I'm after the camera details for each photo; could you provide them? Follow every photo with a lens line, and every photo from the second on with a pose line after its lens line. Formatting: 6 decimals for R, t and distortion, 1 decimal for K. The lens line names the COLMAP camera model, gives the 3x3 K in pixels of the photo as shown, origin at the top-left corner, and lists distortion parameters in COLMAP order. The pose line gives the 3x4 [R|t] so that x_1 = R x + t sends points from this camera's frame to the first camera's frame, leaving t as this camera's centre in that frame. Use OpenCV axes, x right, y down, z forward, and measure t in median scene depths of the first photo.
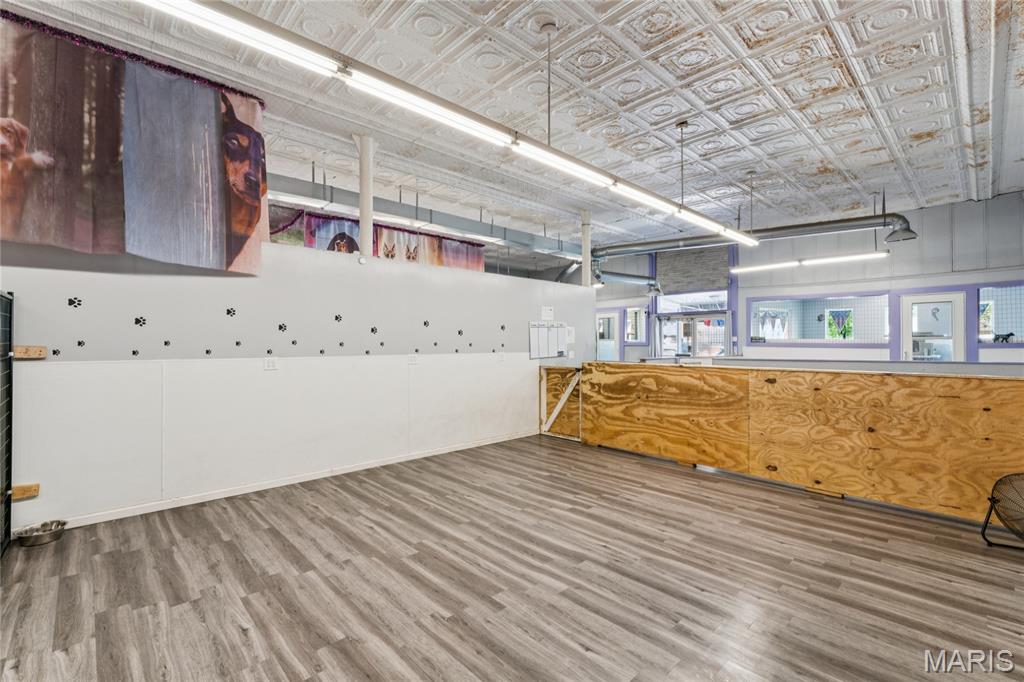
lens RADIAL K [[453.7, 0, 508.7], [0, 453.7, 340.5], [0, 0, 1]] dist [-0.003543, 0.001484]
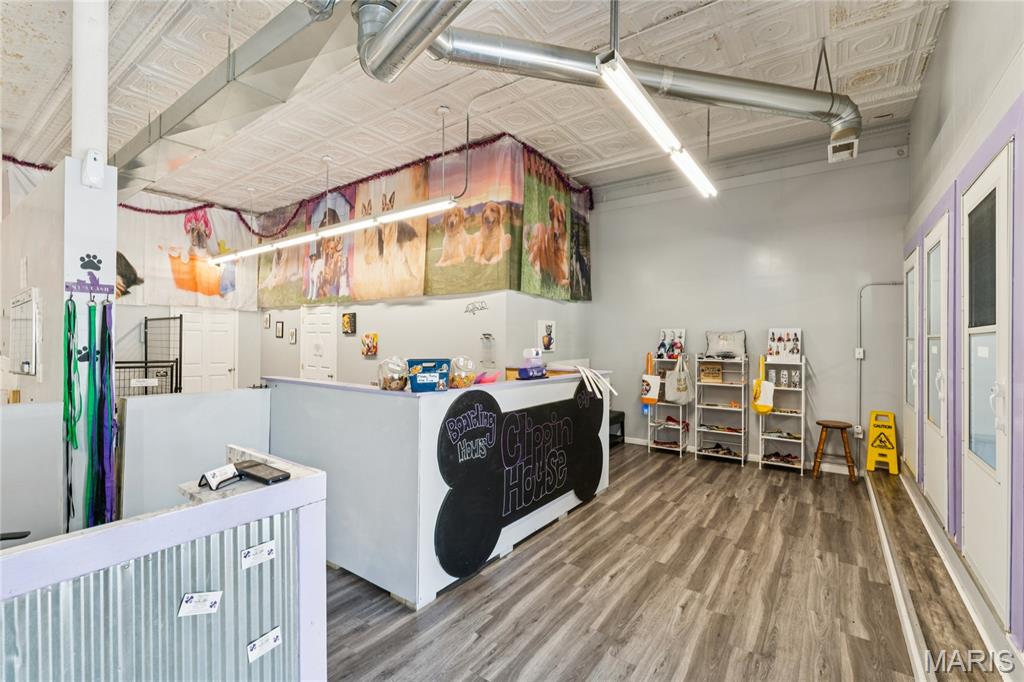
lens RADIAL K [[453.7, 0, 509.7], [0, 453.7, 340.9], [0, 0, 1]] dist [-0.003543, 0.001484]
pose [[0.191243, 0.002916, -0.981538, 1.424066], [-0.002243, 0.999994, 0.002534, 0.008840], [0.981540, 0.001717, 0.191248, 3.211584]]
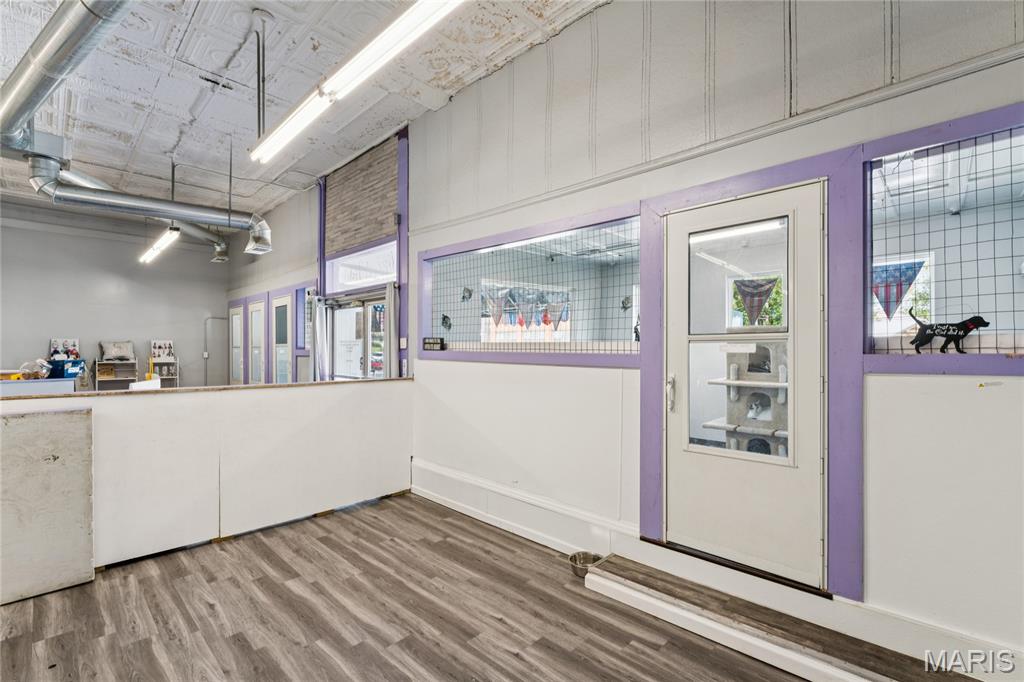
lens RADIAL K [[453.7, 0, 509.8], [0, 453.7, 350.5], [0, 0, 1]] dist [-0.003543, 0.001484]
pose [[0.999062, 0.000032, 0.043292, 1.925043], [-0.000330, 0.999976, 0.006876, 0.004220], [-0.043291, -0.006883, 0.999039, 1.740824]]
